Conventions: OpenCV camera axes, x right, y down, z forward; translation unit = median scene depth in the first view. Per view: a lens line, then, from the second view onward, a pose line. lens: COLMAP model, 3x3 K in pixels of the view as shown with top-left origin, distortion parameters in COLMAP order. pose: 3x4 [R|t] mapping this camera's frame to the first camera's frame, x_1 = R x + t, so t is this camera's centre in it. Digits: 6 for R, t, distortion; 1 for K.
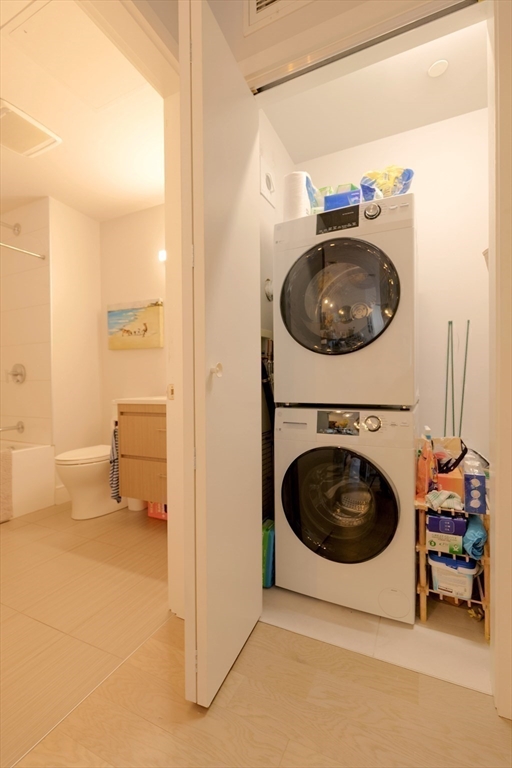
lens RADIAL K [[342.2, 0, 256.0], [0, 342.2, 384.0], [0, 0, 1]] dist [-0.000033, -0.001246]
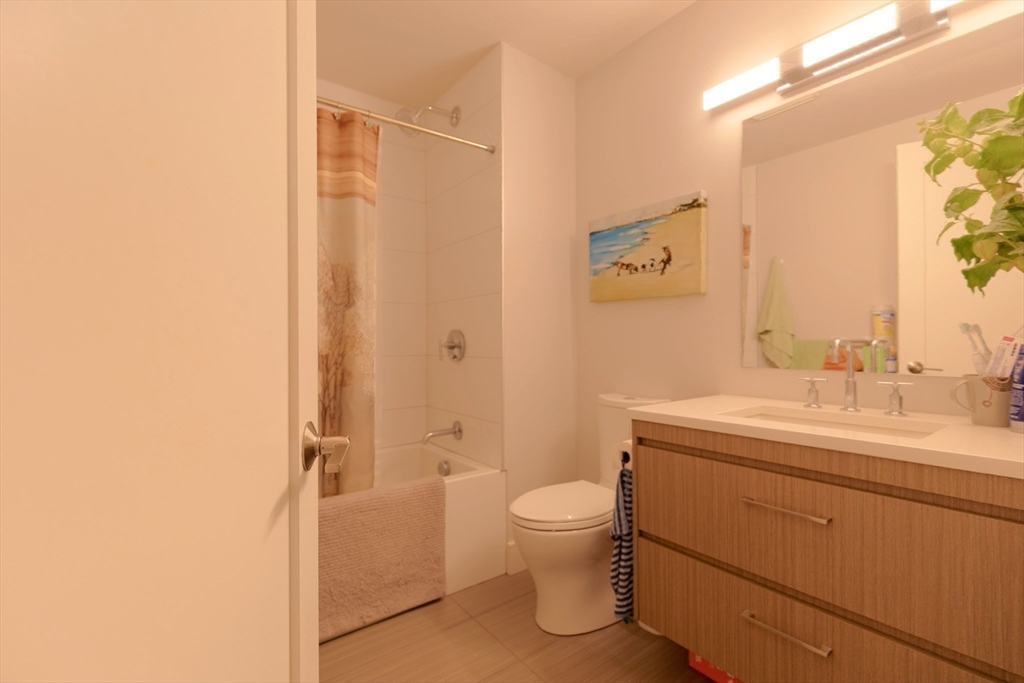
lens RADIAL K [[456.3, 0, 510.8], [0, 456.3, 343.8], [0, 0, 1]] dist [-0.000033, -0.001246]
pose [[0.883322, 0.008102, -0.468697, -0.213820], [-0.007988, 0.999966, 0.002233, -0.036001], [0.468699, 0.001772, 0.883356, 0.309769]]
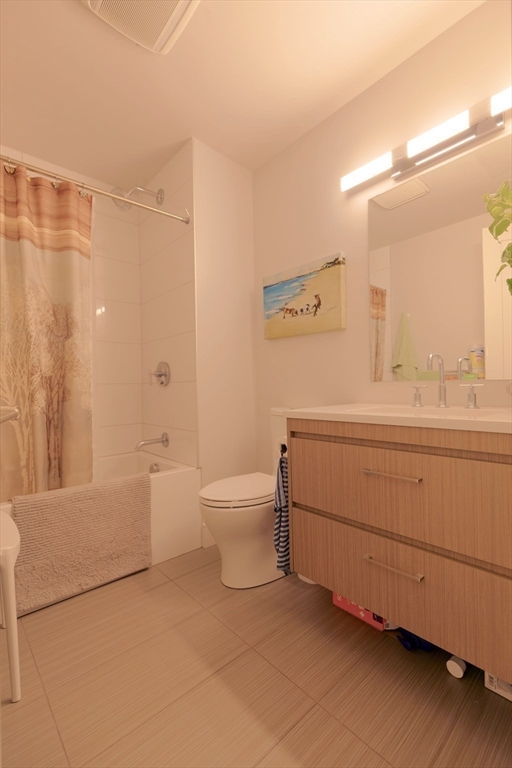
lens RADIAL K [[342.8, 0, 253.9], [0, 342.8, 386.0], [0, 0, 1]] dist [0.002256, 0.000055]
pose [[0.920478, -0.006101, -0.390747, -0.179598], [0.005515, 0.999981, -0.002621, 0.001716], [0.390756, 0.000258, 0.920494, 0.339780]]
